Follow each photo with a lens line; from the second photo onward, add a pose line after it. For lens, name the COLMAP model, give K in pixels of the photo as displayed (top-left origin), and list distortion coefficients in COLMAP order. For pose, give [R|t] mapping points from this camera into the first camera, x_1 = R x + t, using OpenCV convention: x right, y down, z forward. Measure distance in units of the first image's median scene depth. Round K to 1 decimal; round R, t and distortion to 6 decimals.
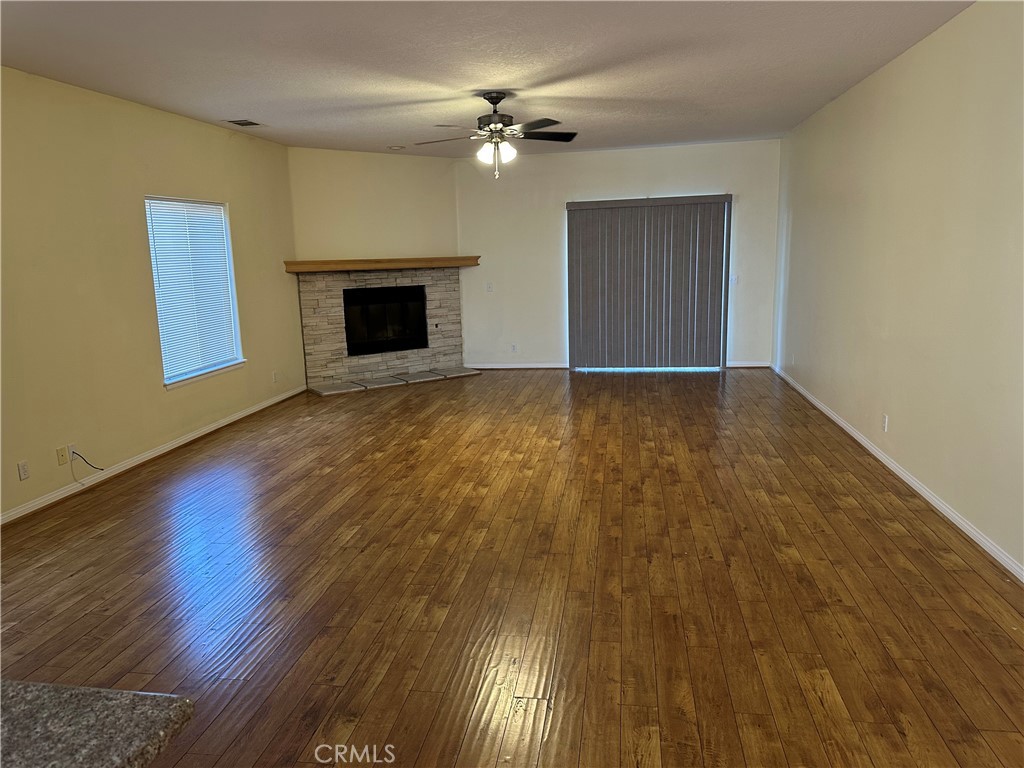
lens RADIAL K [[717.3, 0, 512.1], [0, 717.3, 379.4], [0, 0, 1]] dist [-0.003046, -0.000804]
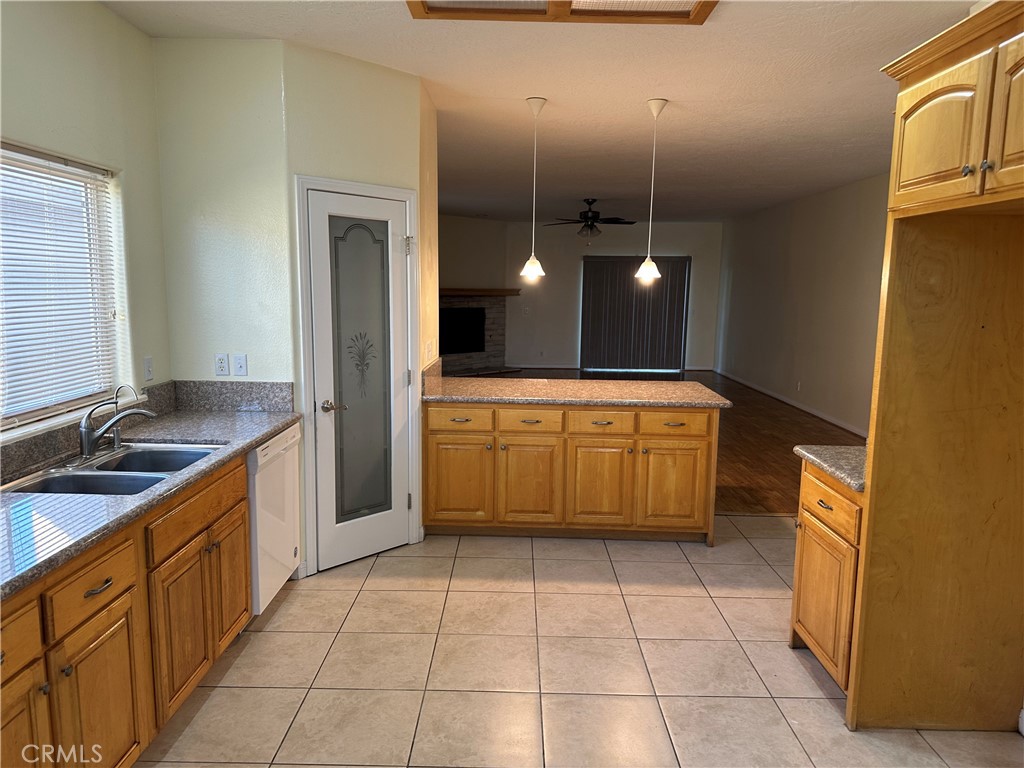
lens RADIAL K [[717.3, 0, 511.1], [0, 717.3, 386.7], [0, 0, 1]] dist [-0.003046, -0.000804]
pose [[0.989036, 0.019822, 0.146336, -0.274738], [-0.014703, 0.999244, -0.035983, 0.077124], [-0.146939, 0.033437, 0.988580, -0.417422]]
